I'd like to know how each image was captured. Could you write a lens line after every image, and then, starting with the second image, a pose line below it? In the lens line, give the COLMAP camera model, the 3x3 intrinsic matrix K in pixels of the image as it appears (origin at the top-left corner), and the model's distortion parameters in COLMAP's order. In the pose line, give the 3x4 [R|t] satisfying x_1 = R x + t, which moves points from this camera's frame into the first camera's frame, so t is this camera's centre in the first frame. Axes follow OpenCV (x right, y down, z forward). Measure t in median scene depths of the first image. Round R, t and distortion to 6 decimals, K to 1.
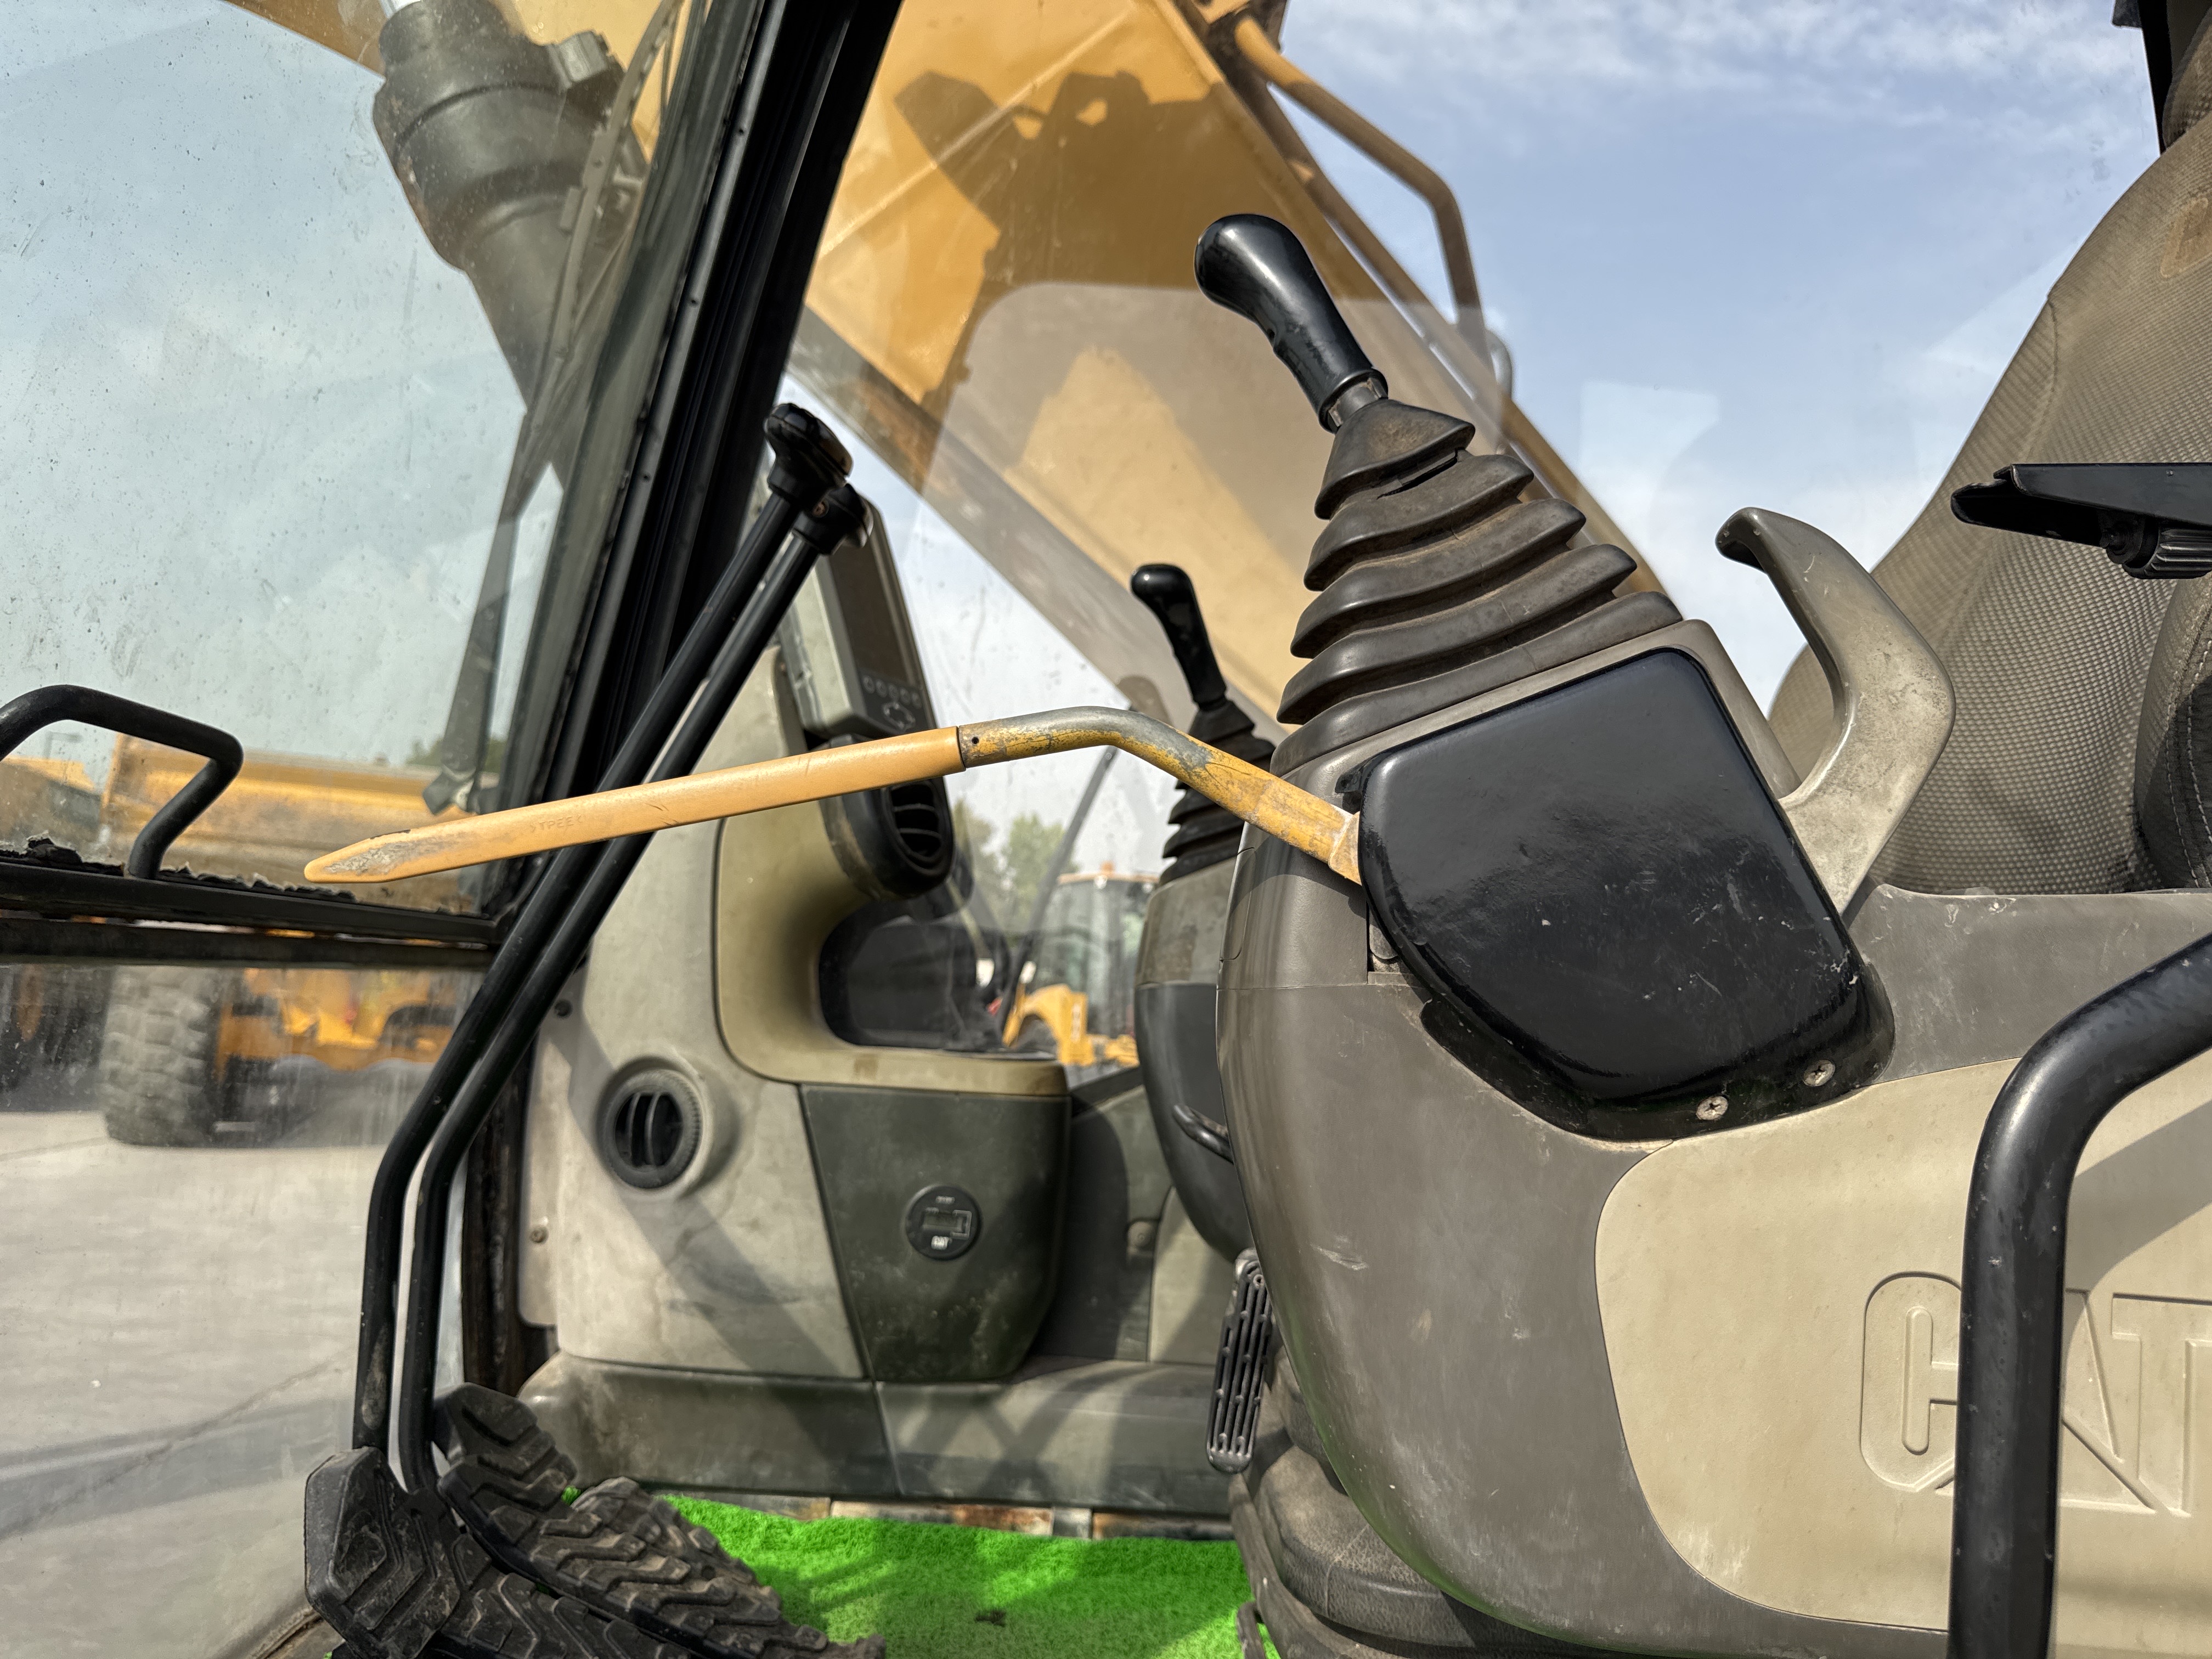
lens RADIAL K [[1631.0, 0, 1019.4], [0, 1631.0, 825.4], [0, 0, 1]] dist [0.092474, -0.093736]
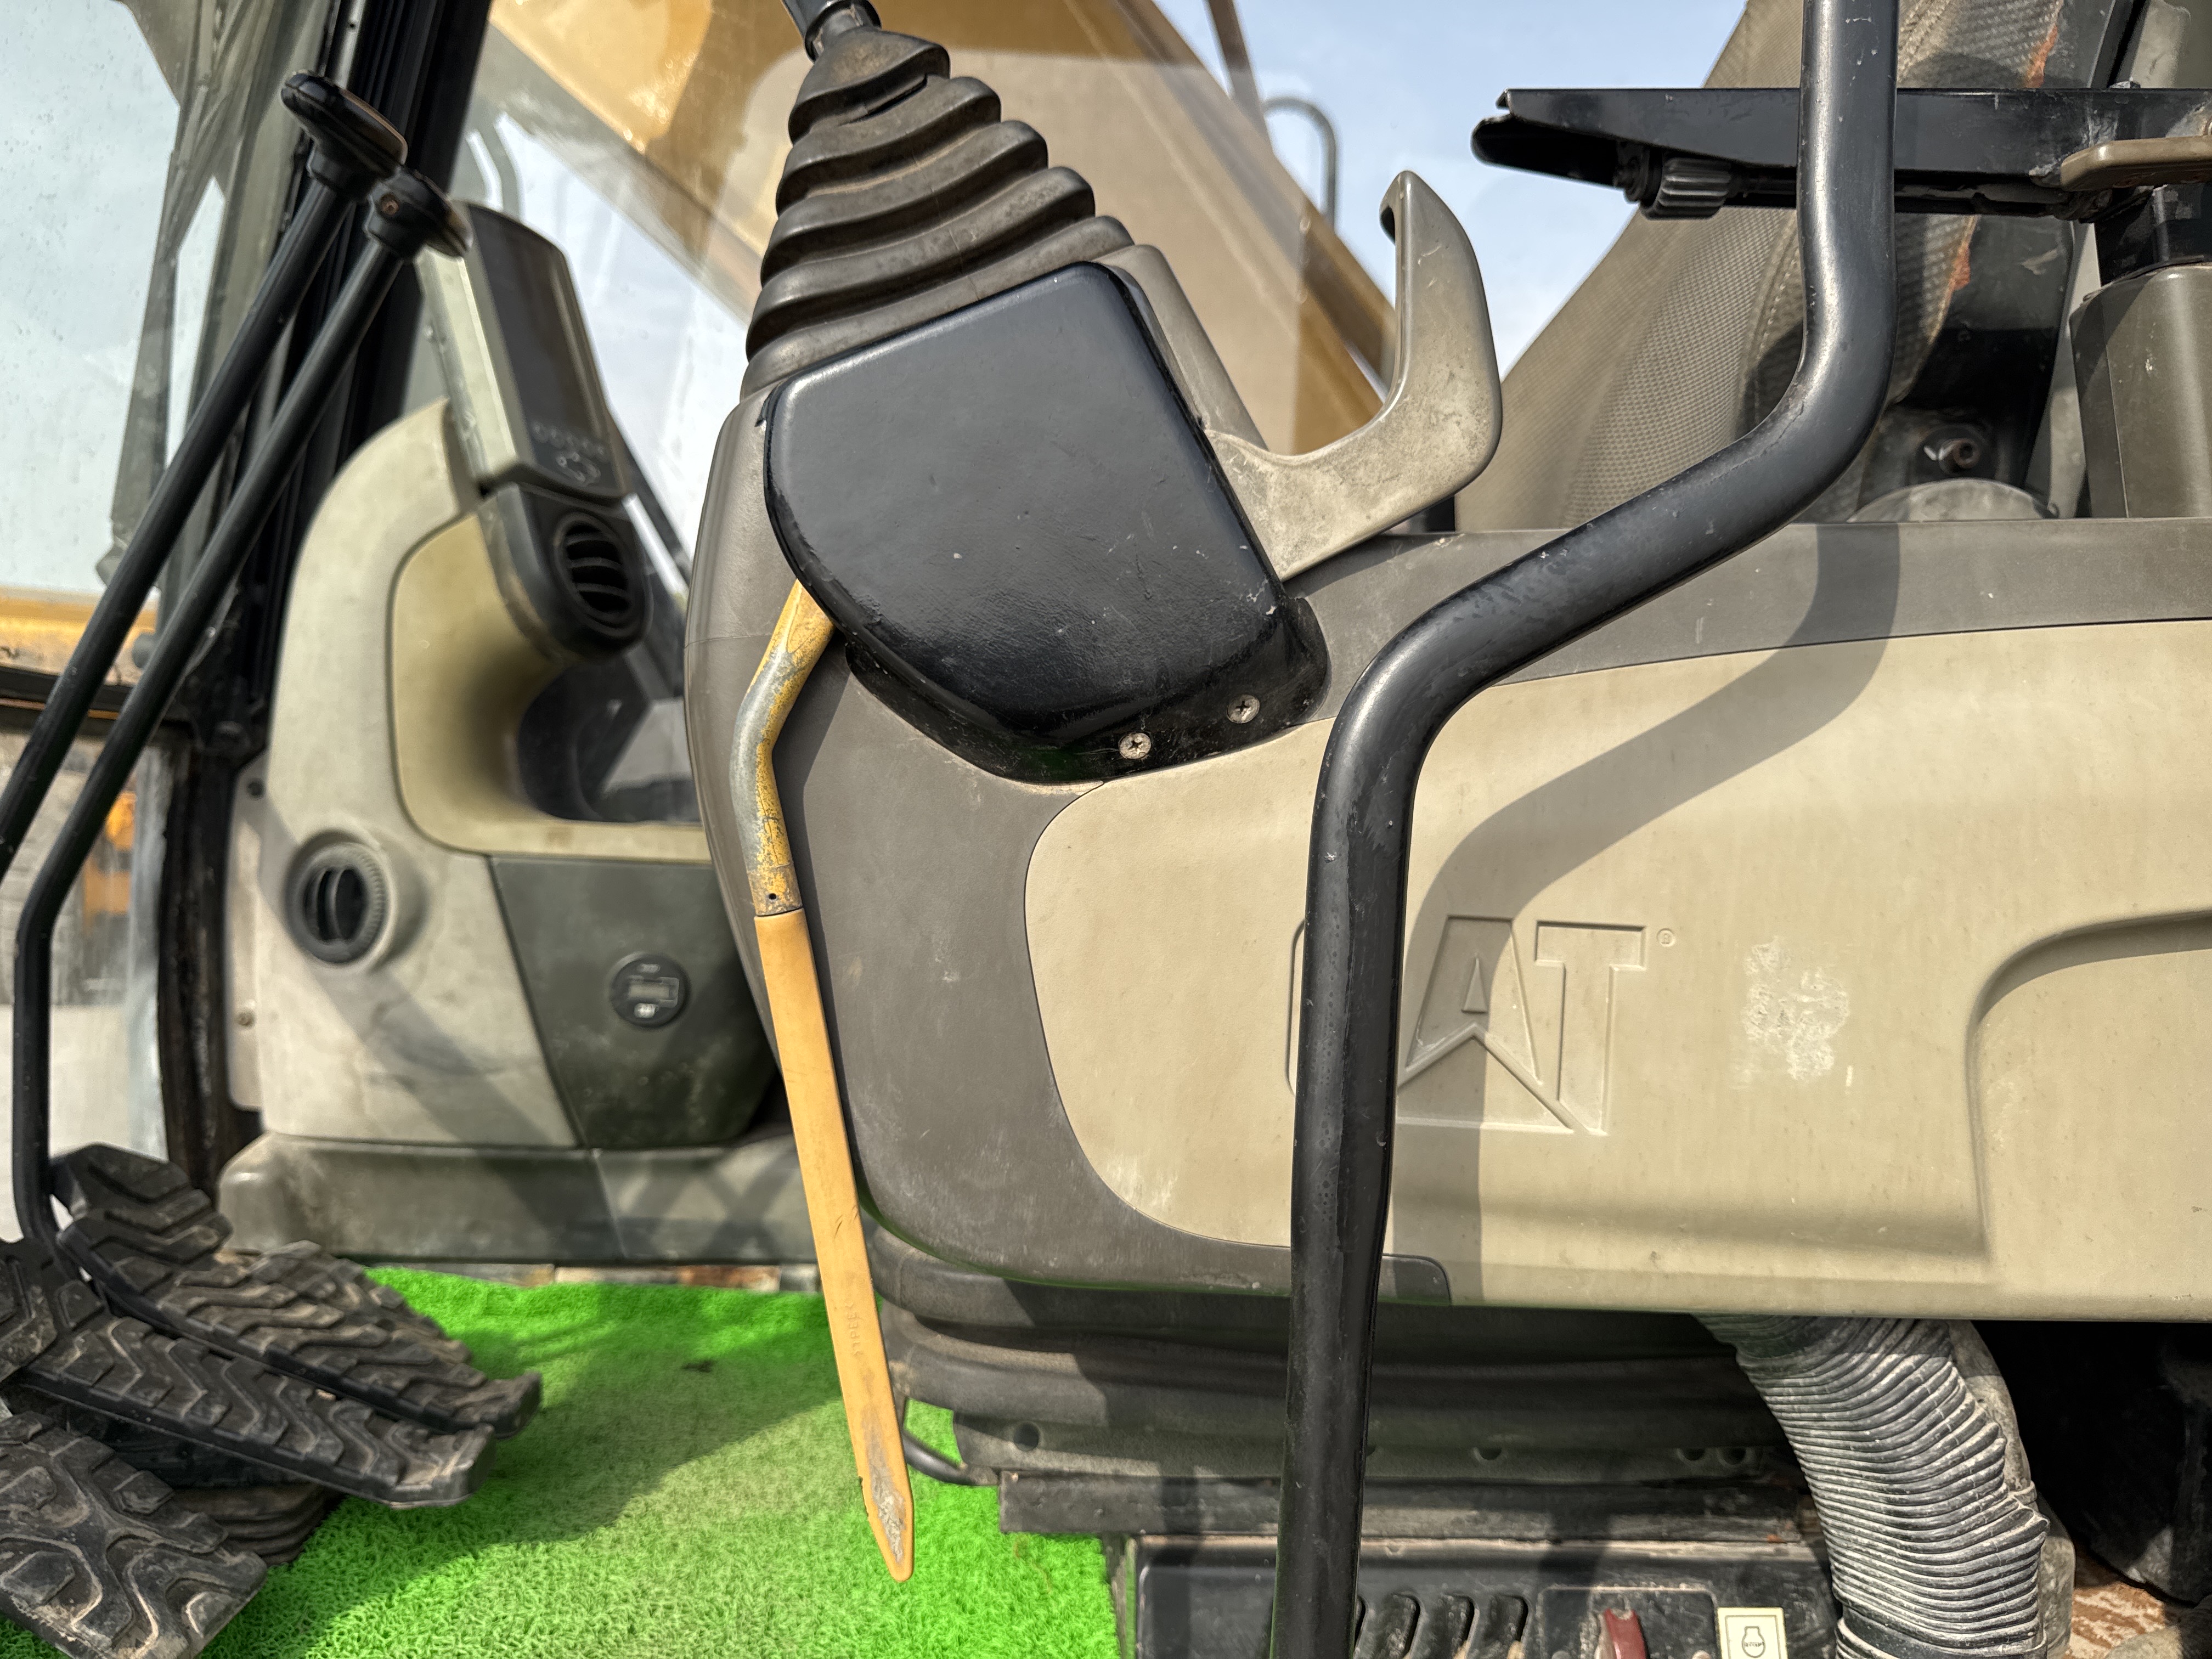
lens RADIAL K [[1631.0, 0, 1019.4], [0, 1631.0, 825.4], [0, 0, 1]] dist [0.092474, -0.093736]
pose [[0.999009, -0.022897, 0.038171, 0.144081], [0.019432, 0.995860, 0.088796, 0.060539], [-0.040047, -0.087966, 0.995318, 0.014425]]
